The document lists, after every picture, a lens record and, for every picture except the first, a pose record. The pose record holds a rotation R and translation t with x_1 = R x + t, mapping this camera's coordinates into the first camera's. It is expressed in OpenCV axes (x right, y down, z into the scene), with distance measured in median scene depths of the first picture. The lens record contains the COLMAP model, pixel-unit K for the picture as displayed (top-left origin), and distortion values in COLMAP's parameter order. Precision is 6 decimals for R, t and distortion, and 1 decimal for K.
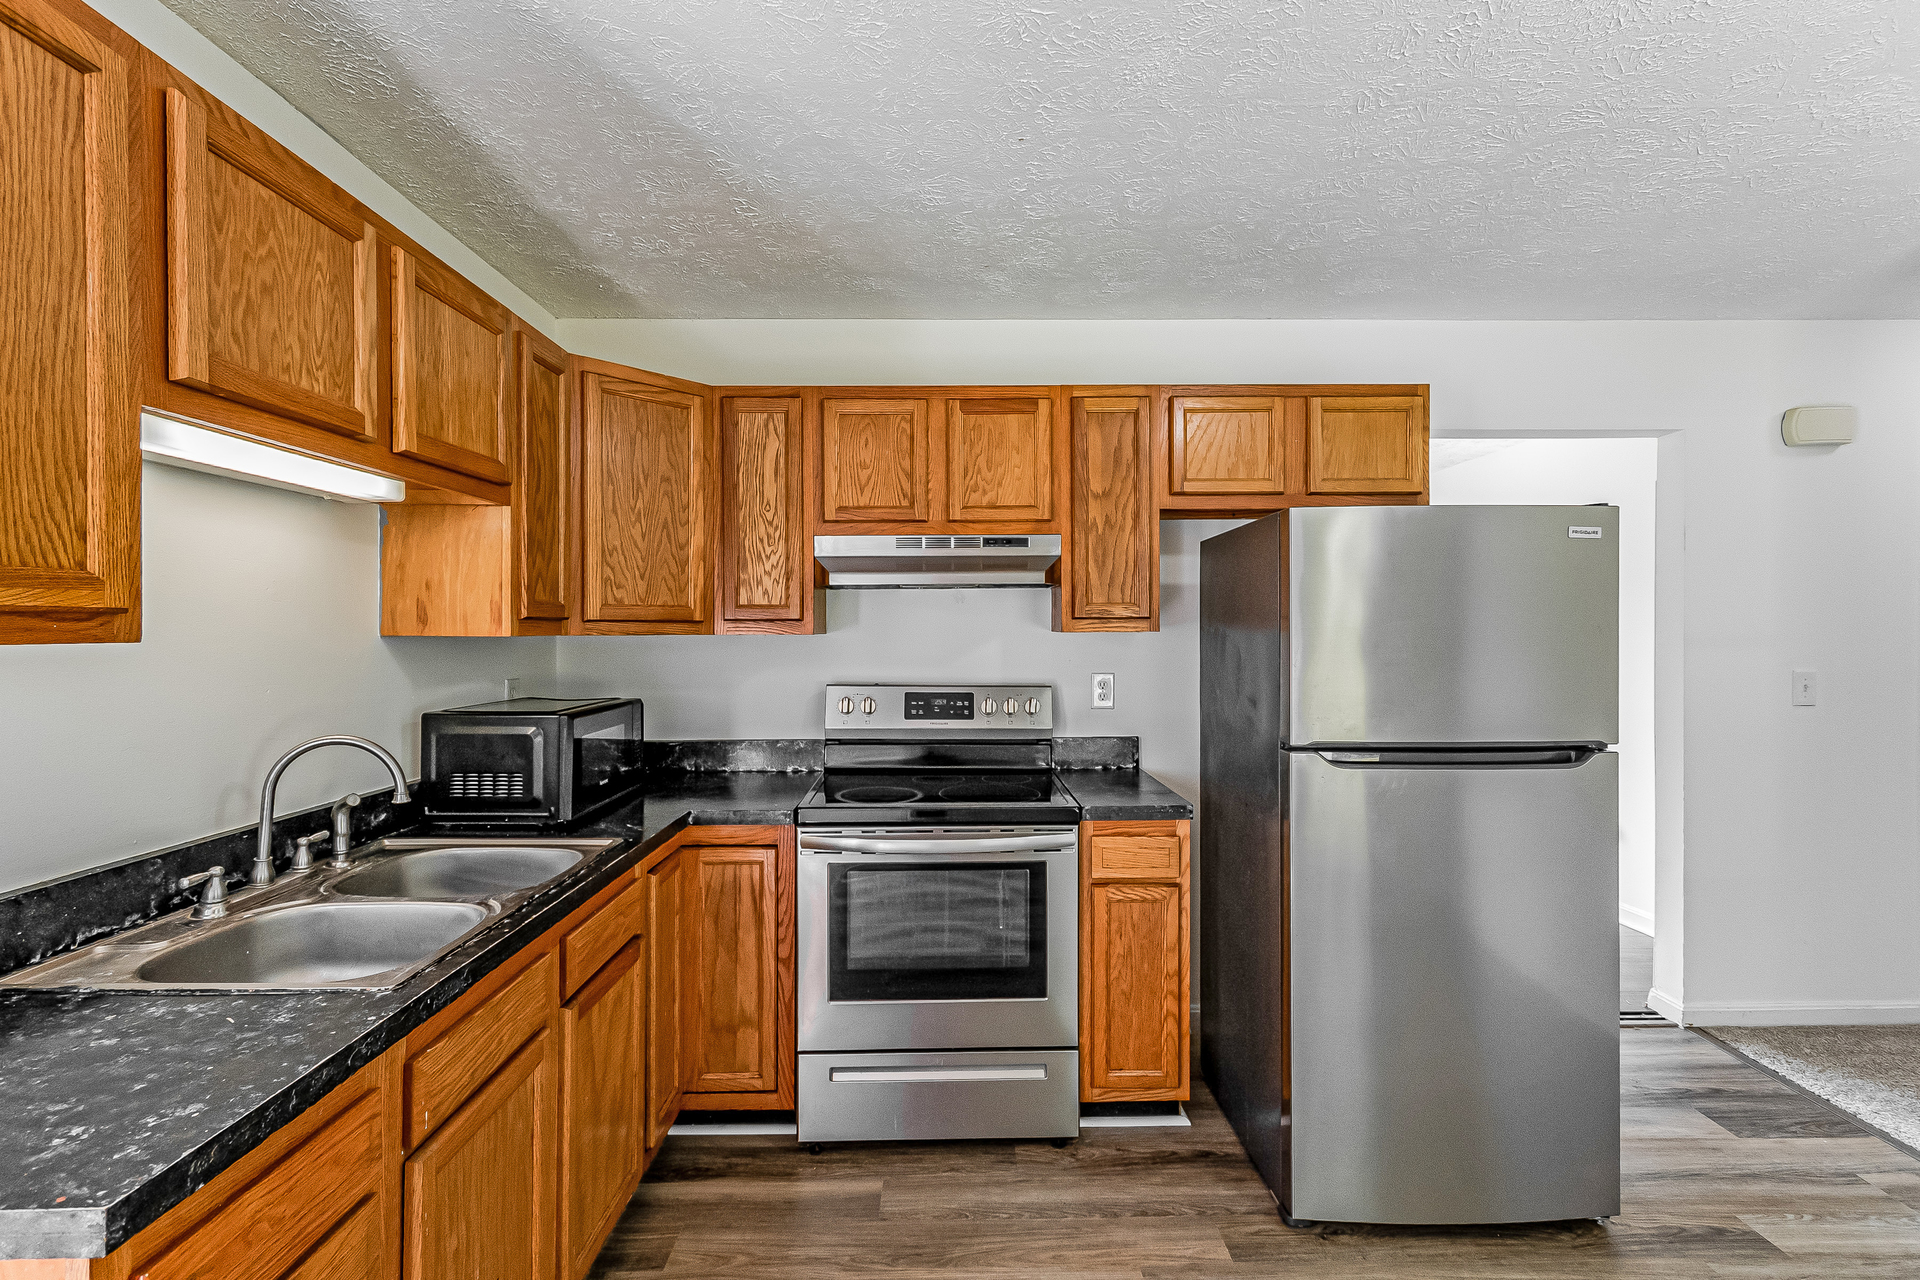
lens RADIAL K [[871.6, 0, 962.9], [0, 871.6, 637.7], [0, 0, 1]] dist [0.008978, -0.001386]
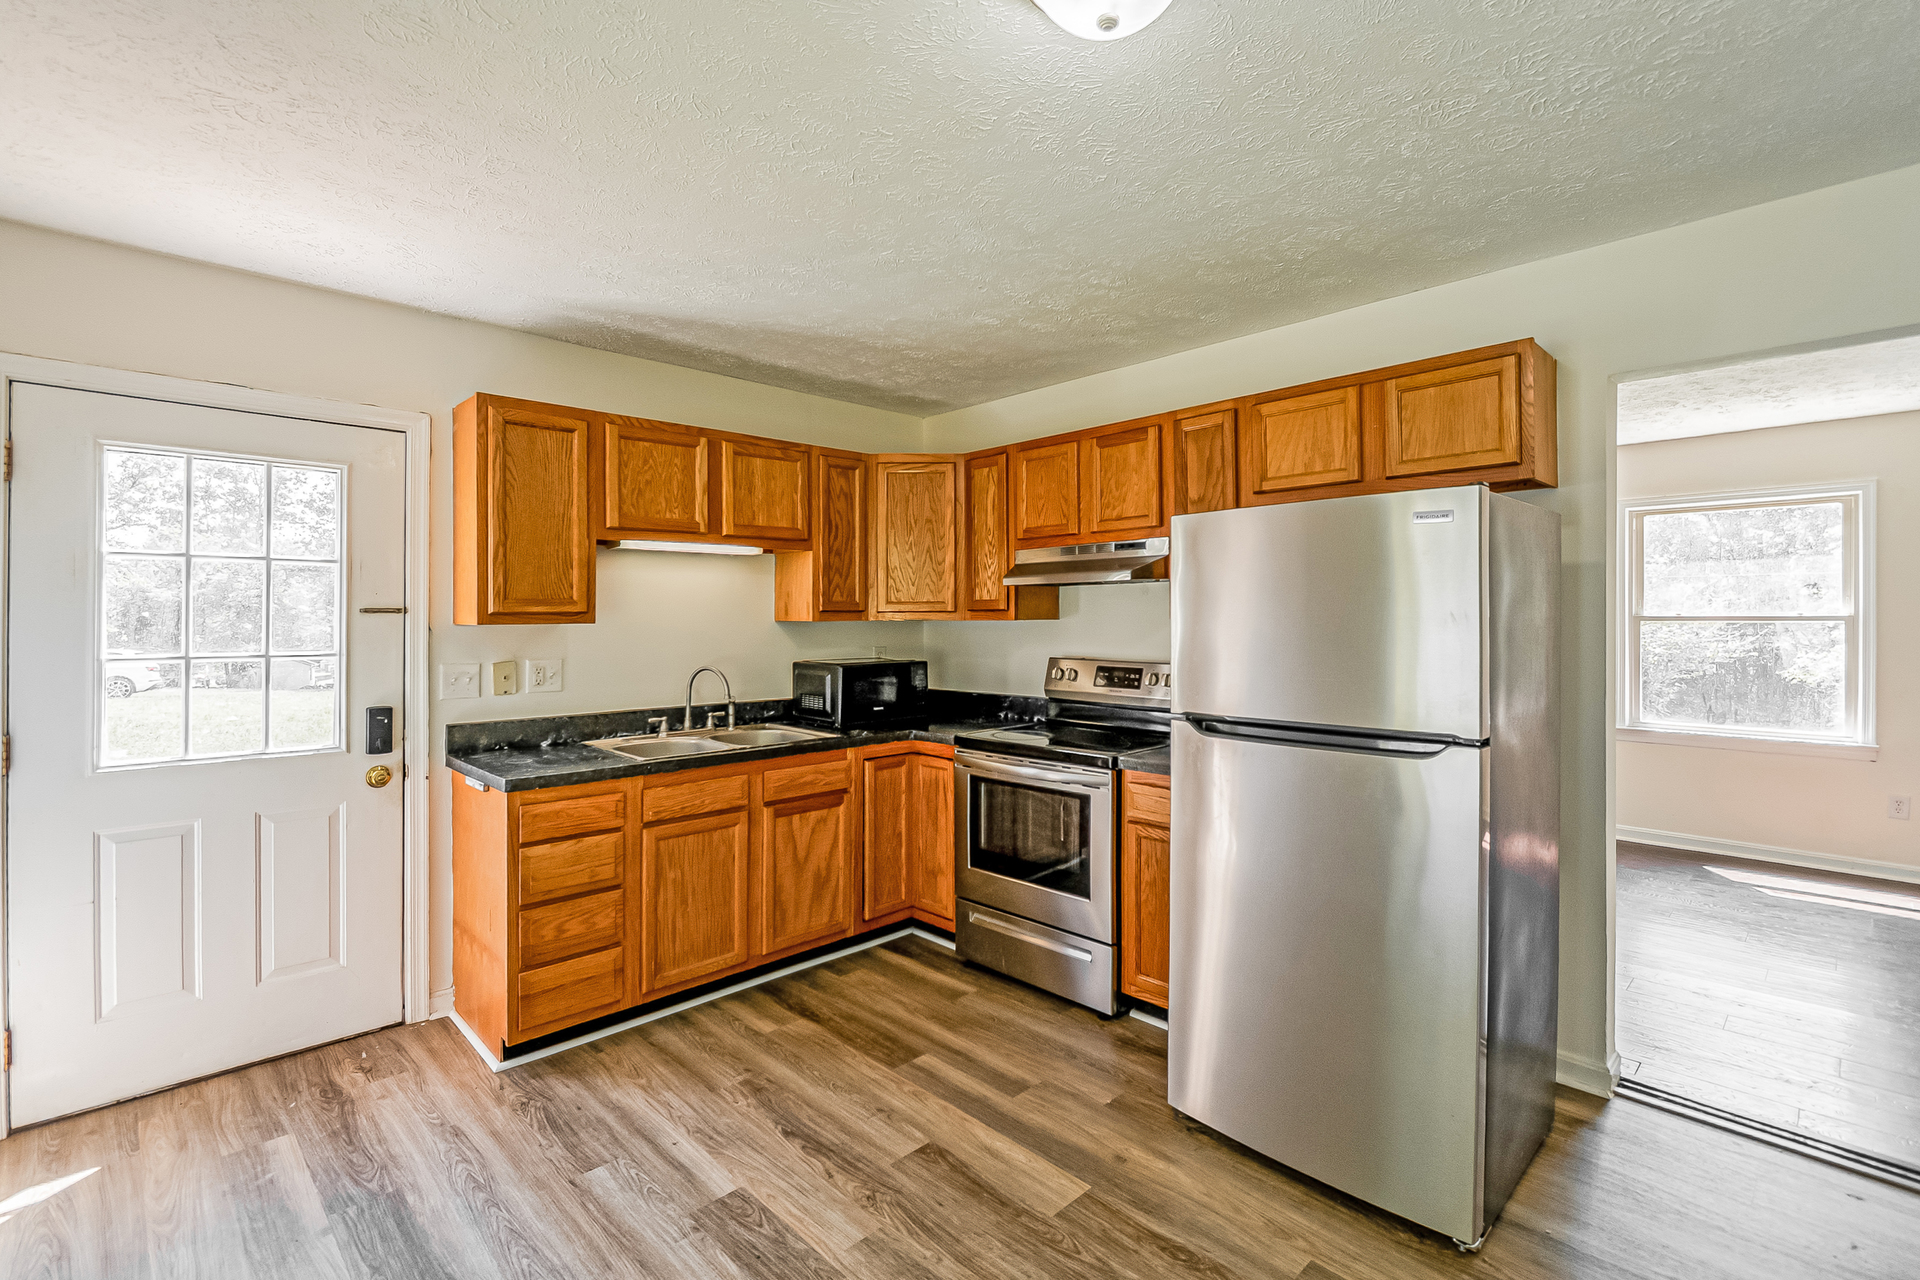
lens RADIAL K [[871.6, 0, 961.6], [0, 871.6, 625.2], [0, 0, 1]] dist [0.008978, -0.001386]
pose [[0.685334, 0.005460, -0.728208, 0.891964], [-0.002332, 0.999983, 0.005303, -0.003496], [0.728225, -0.001936, 0.685335, -0.028979]]
